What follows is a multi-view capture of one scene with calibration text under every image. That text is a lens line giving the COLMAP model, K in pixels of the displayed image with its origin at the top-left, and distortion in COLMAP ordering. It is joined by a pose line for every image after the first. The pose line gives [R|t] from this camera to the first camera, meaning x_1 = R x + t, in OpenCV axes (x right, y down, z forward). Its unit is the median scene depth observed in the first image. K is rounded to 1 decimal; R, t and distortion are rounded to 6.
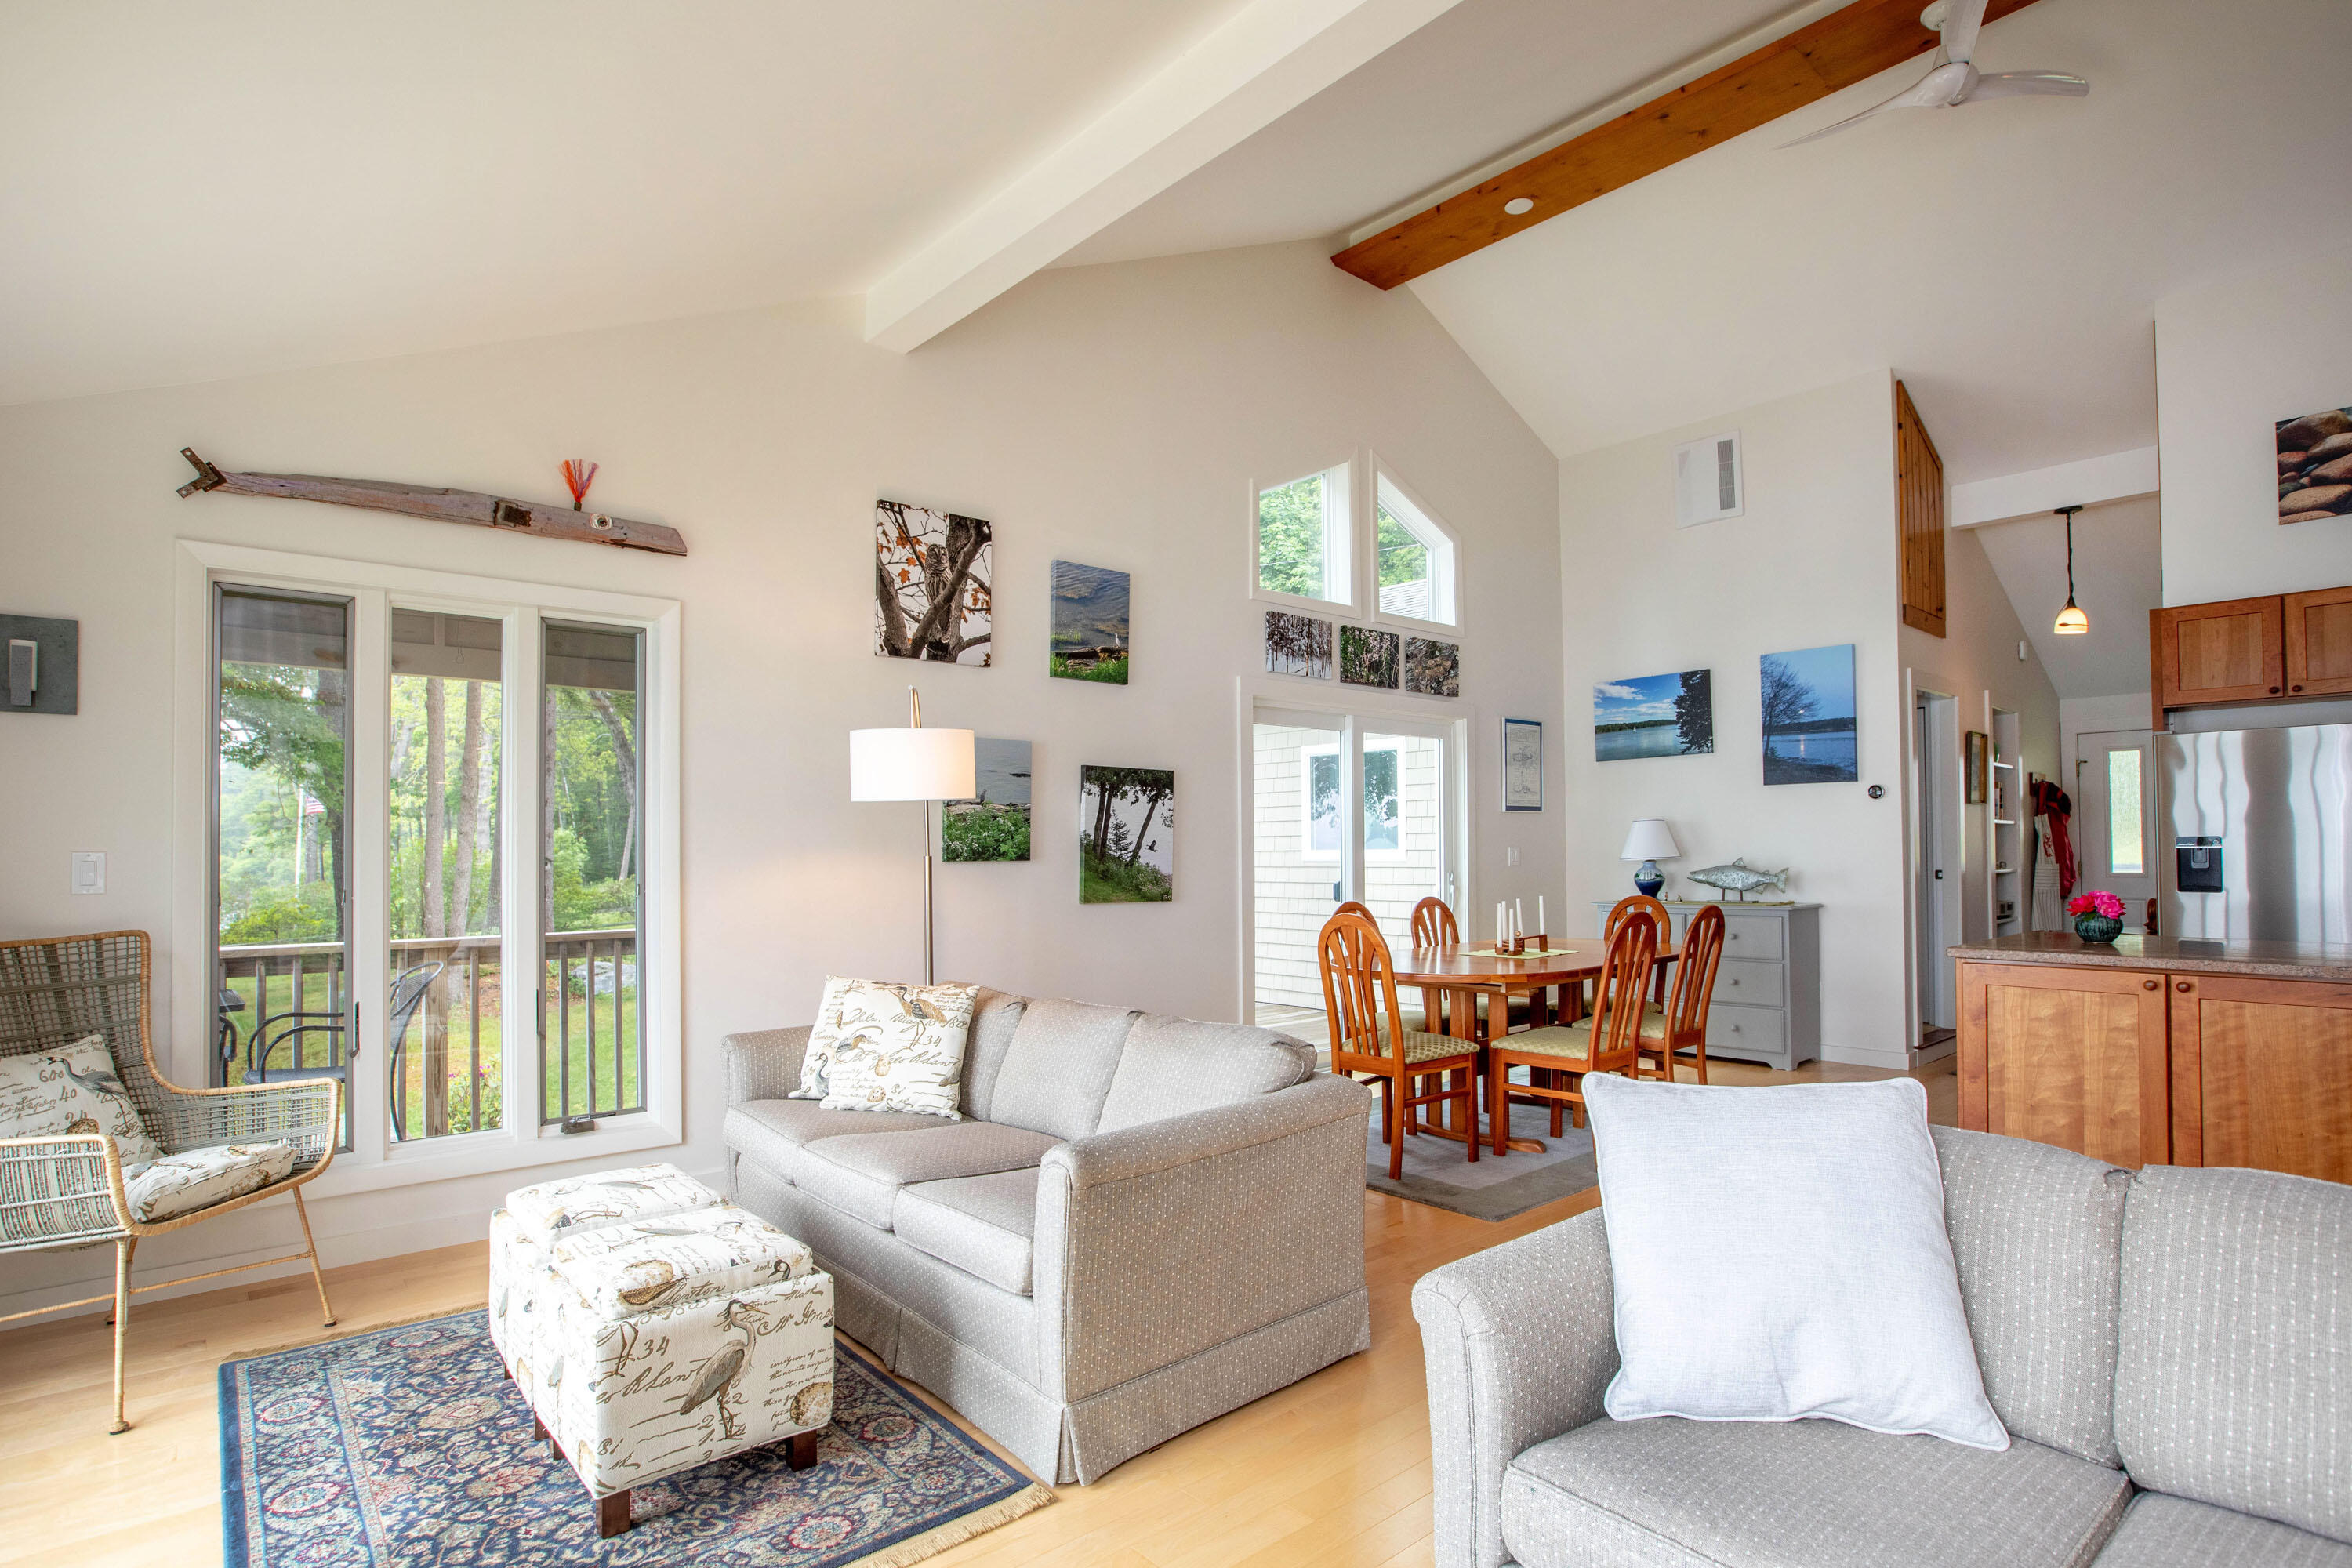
lens RADIAL K [[1205.1, 0, 1211.3], [0, 1205.1, 804.8], [0, 0, 1]] dist [-0.039108, 0.012116]
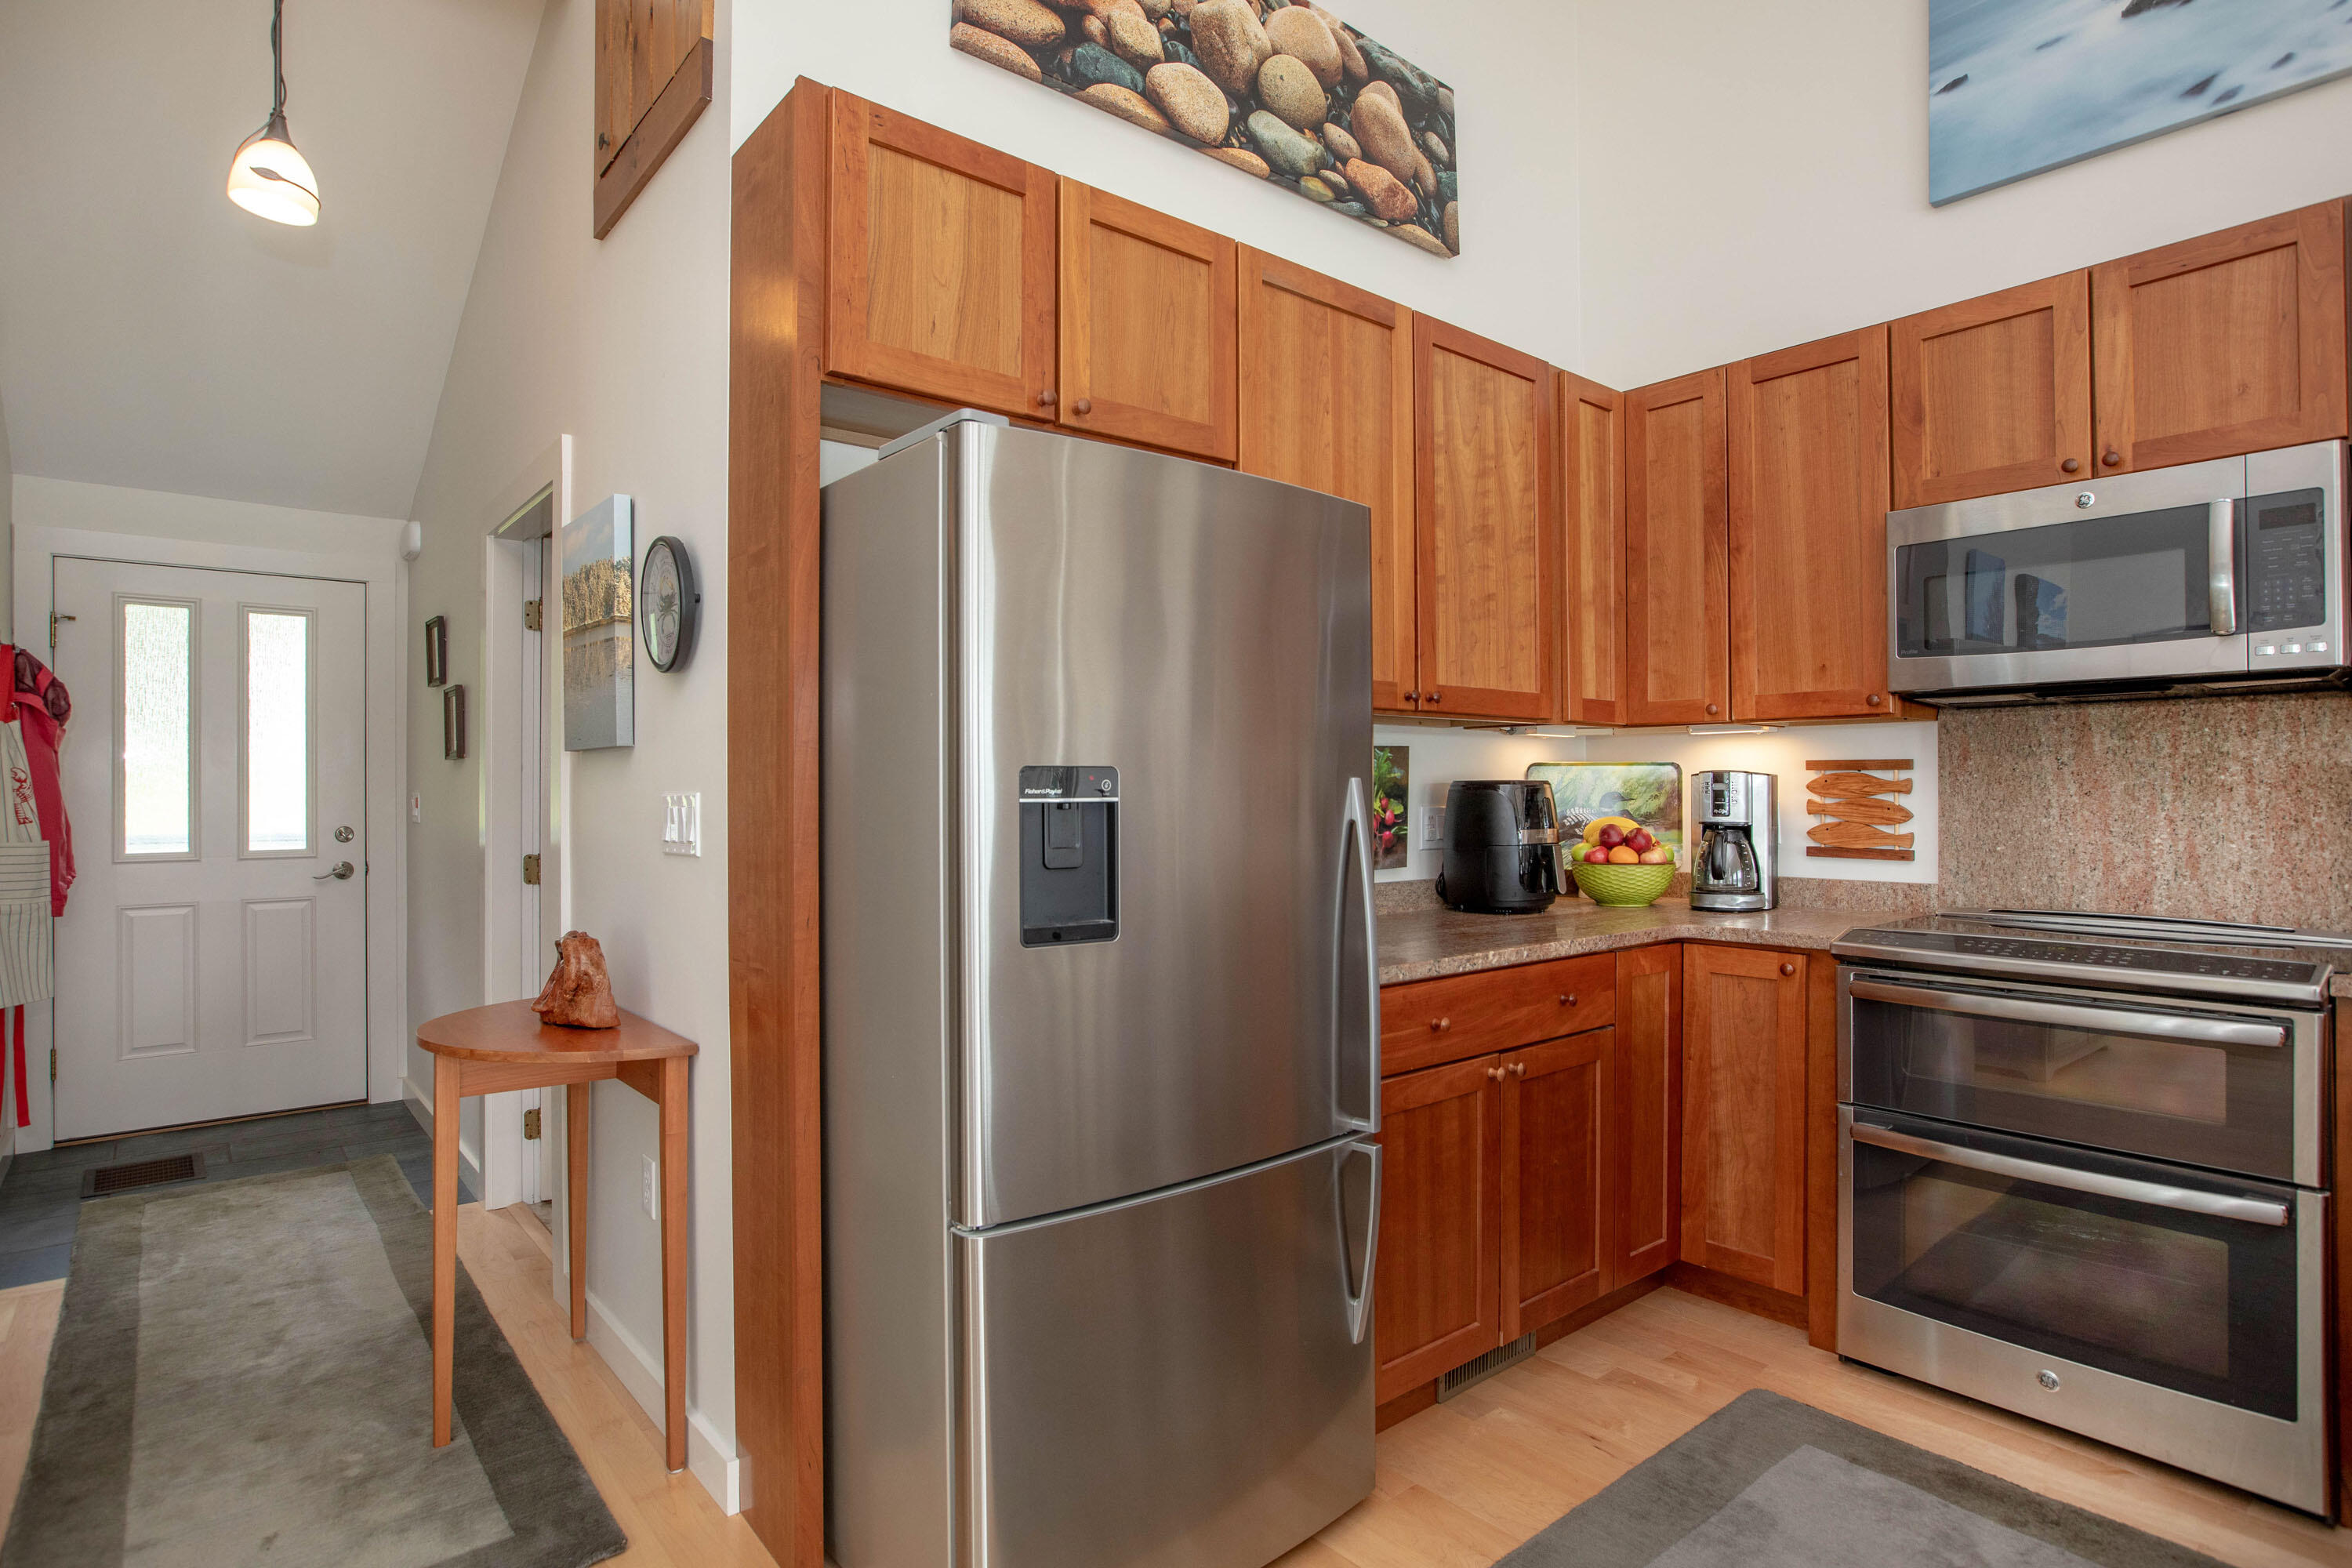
lens RADIAL K [[1205.1, 0, 1165.8], [0, 1205.1, 789.1], [0, 0, 1]] dist [-0.039108, 0.012116]
pose [[0.039509, 0.009775, 0.999171, 0.471281], [-0.035909, 0.999320, -0.008356, 0.031823], [-0.998574, -0.035549, 0.039834, 0.882306]]
